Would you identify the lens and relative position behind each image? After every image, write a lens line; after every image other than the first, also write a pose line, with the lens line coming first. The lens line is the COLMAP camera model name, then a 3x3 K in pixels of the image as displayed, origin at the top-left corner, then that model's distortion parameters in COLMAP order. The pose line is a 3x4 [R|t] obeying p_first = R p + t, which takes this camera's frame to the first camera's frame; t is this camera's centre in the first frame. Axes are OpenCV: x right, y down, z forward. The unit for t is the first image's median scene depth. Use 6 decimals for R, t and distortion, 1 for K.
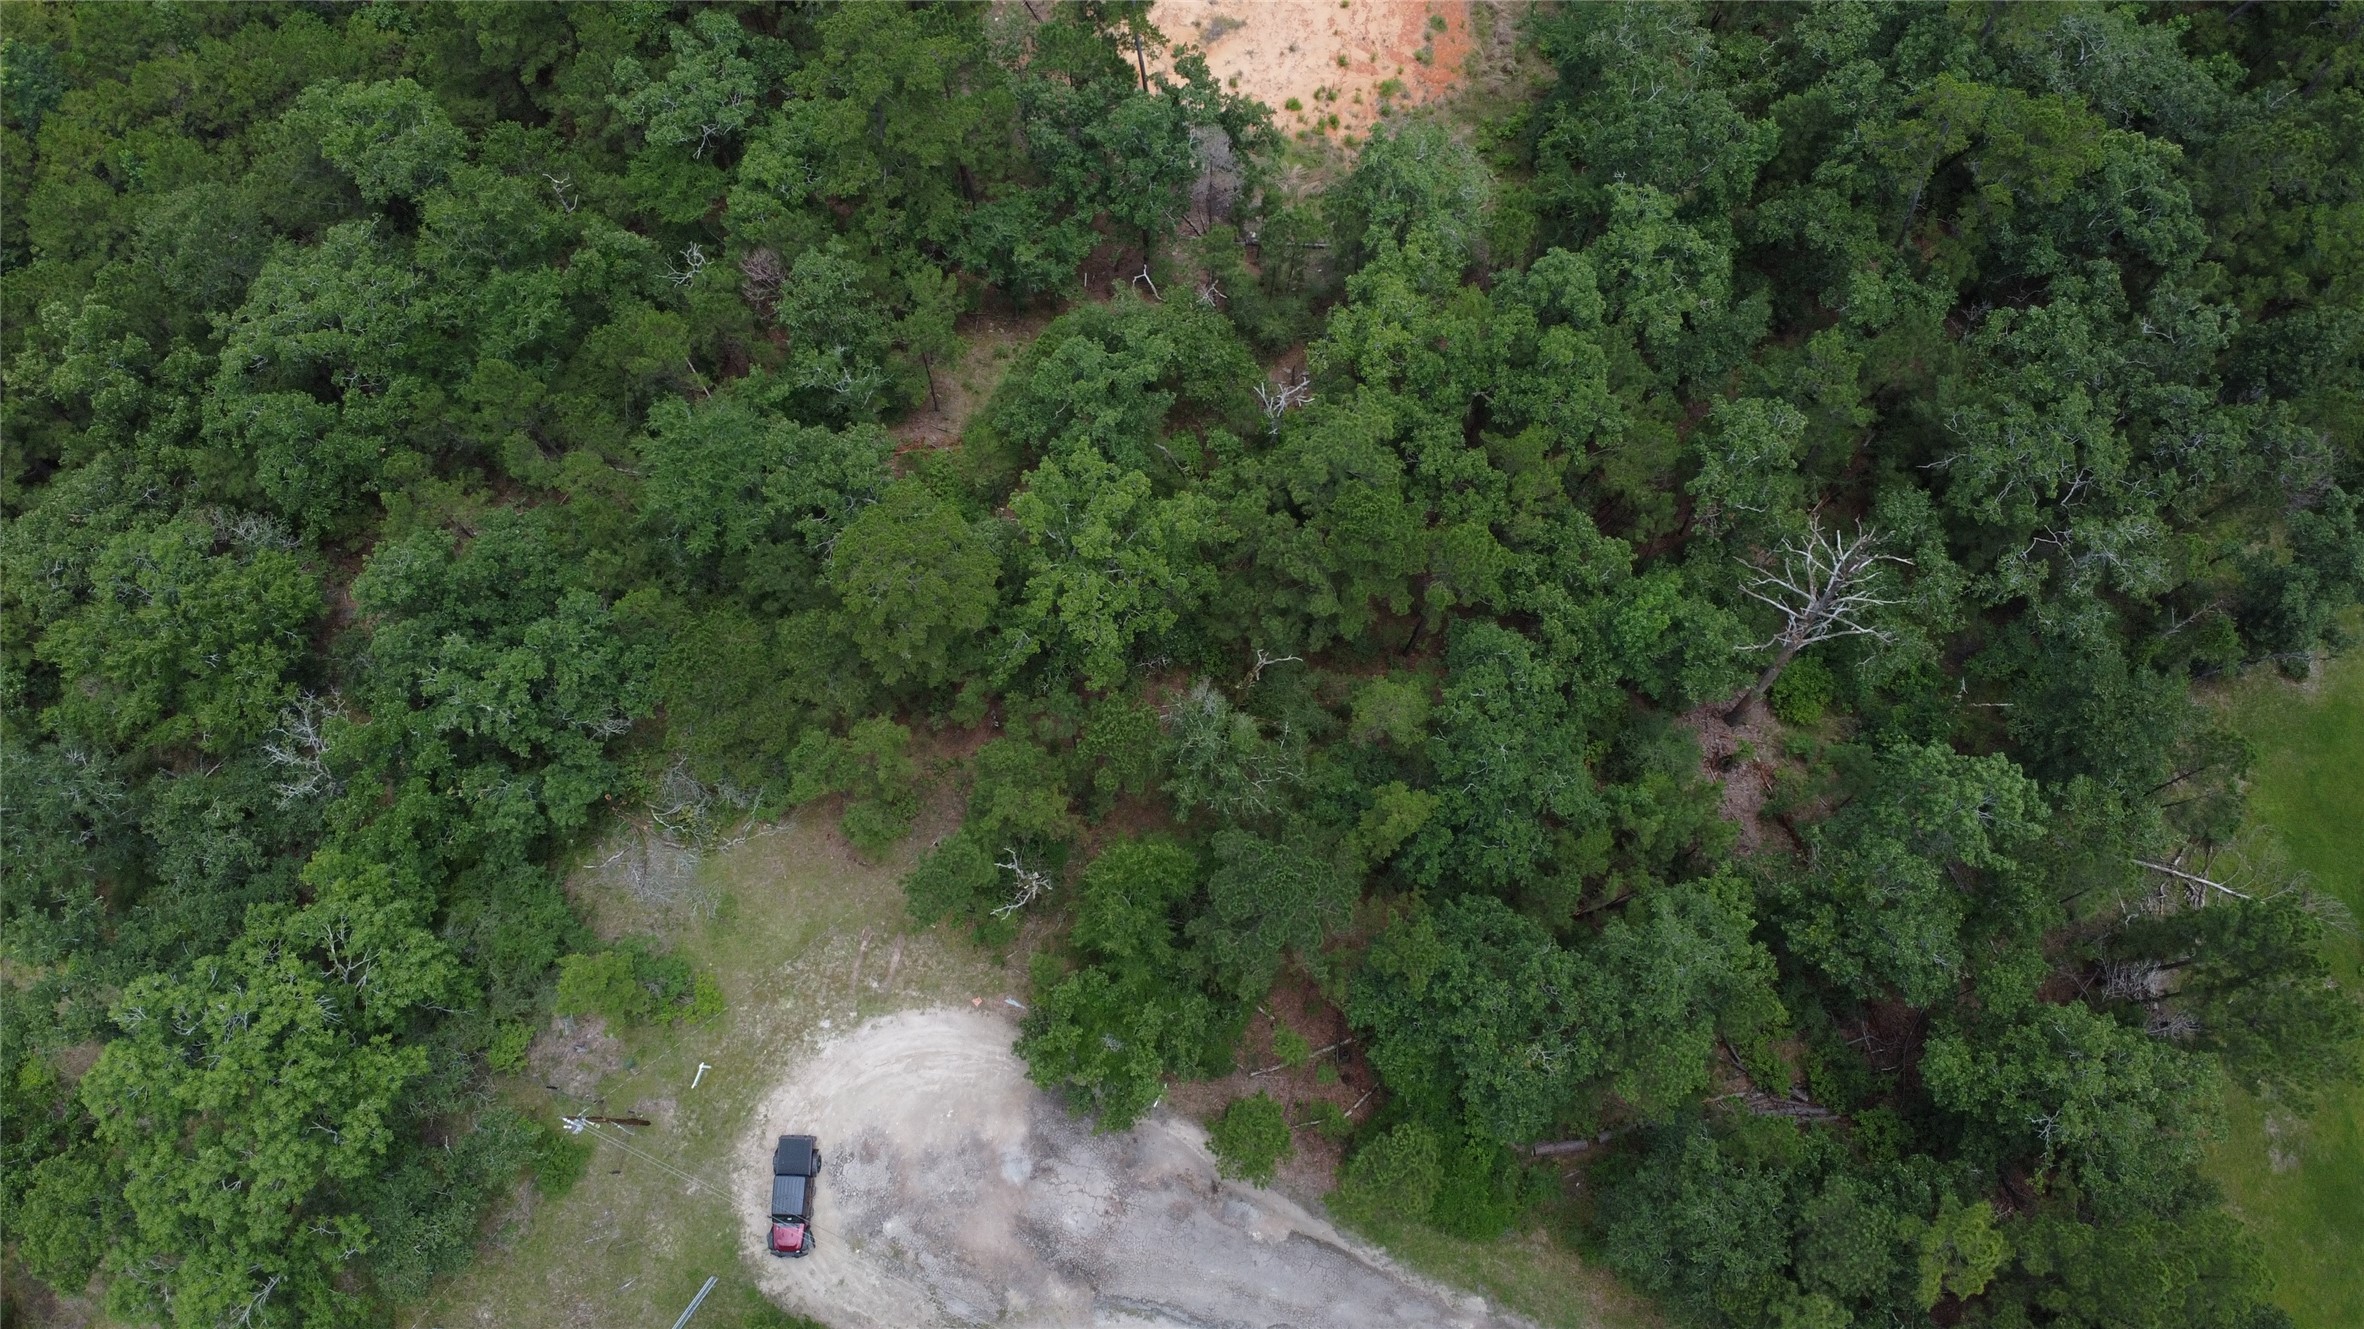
lens RADIAL K [[1774.0, 0, 1181.3], [0, 1774.0, 669.4], [0, 0, 1]] dist [0.004514, -0.007644]
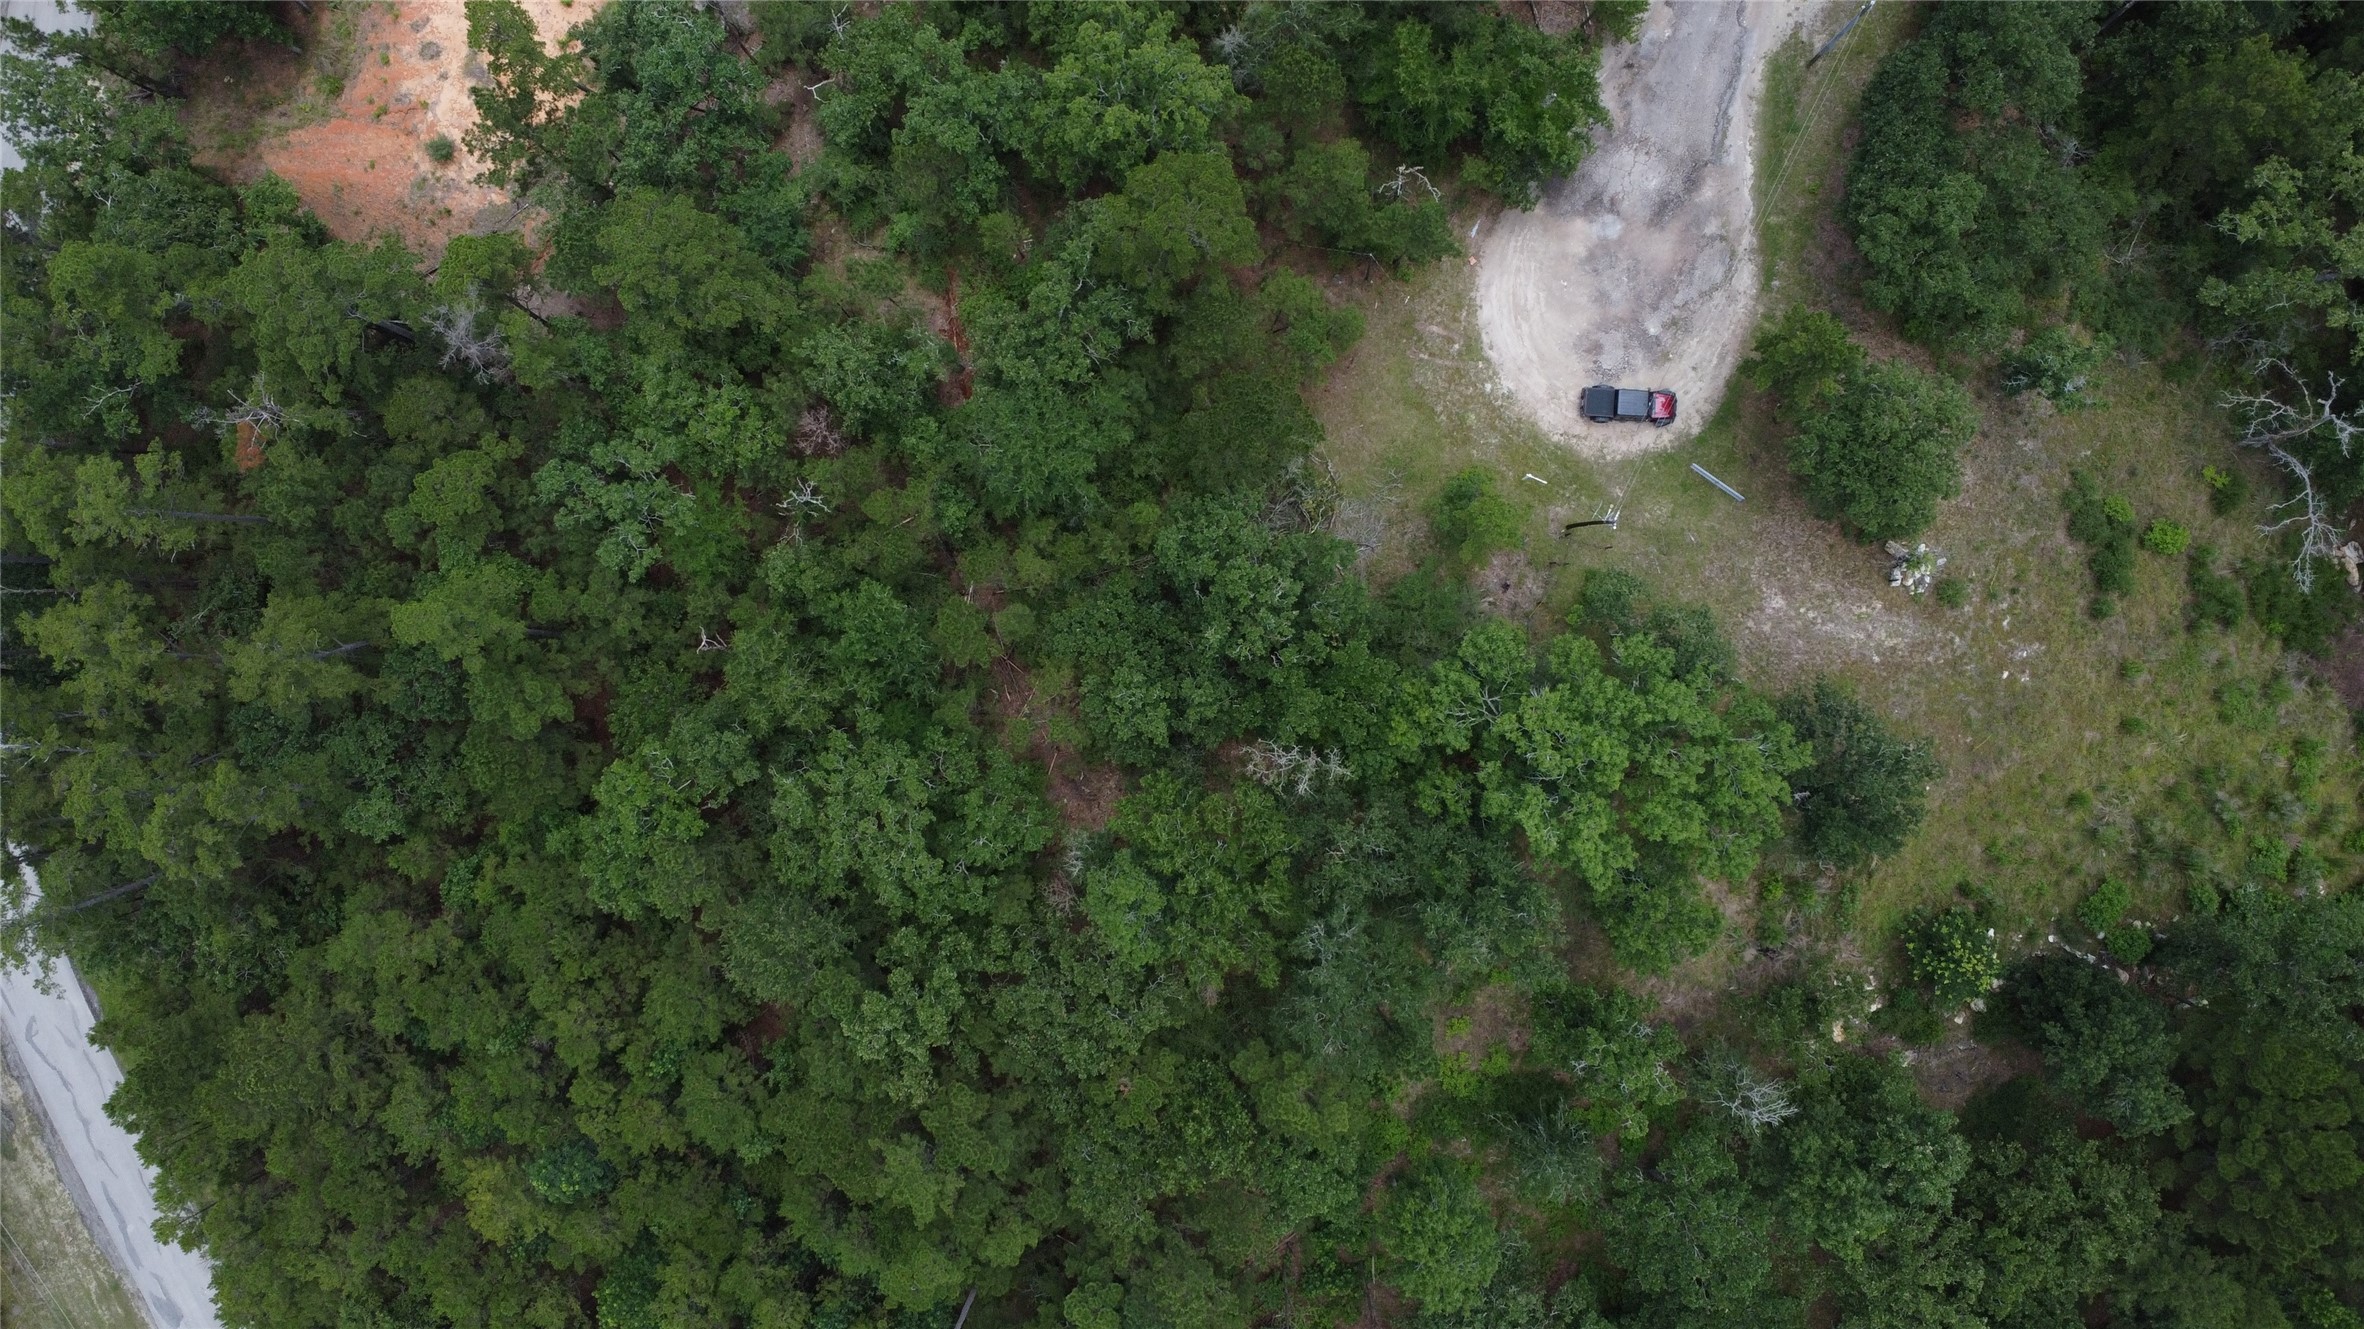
lens RADIAL K [[1774.0, 0, 1172.7], [0, 1774.0, 671.4], [0, 0, 1]] dist [0.004514, -0.007644]
pose [[0.030543, -0.999519, -0.005308, -0.391020], [0.962060, 0.027957, 0.271403, -0.321705], [-0.271124, -0.013397, 0.962451, -0.092415]]
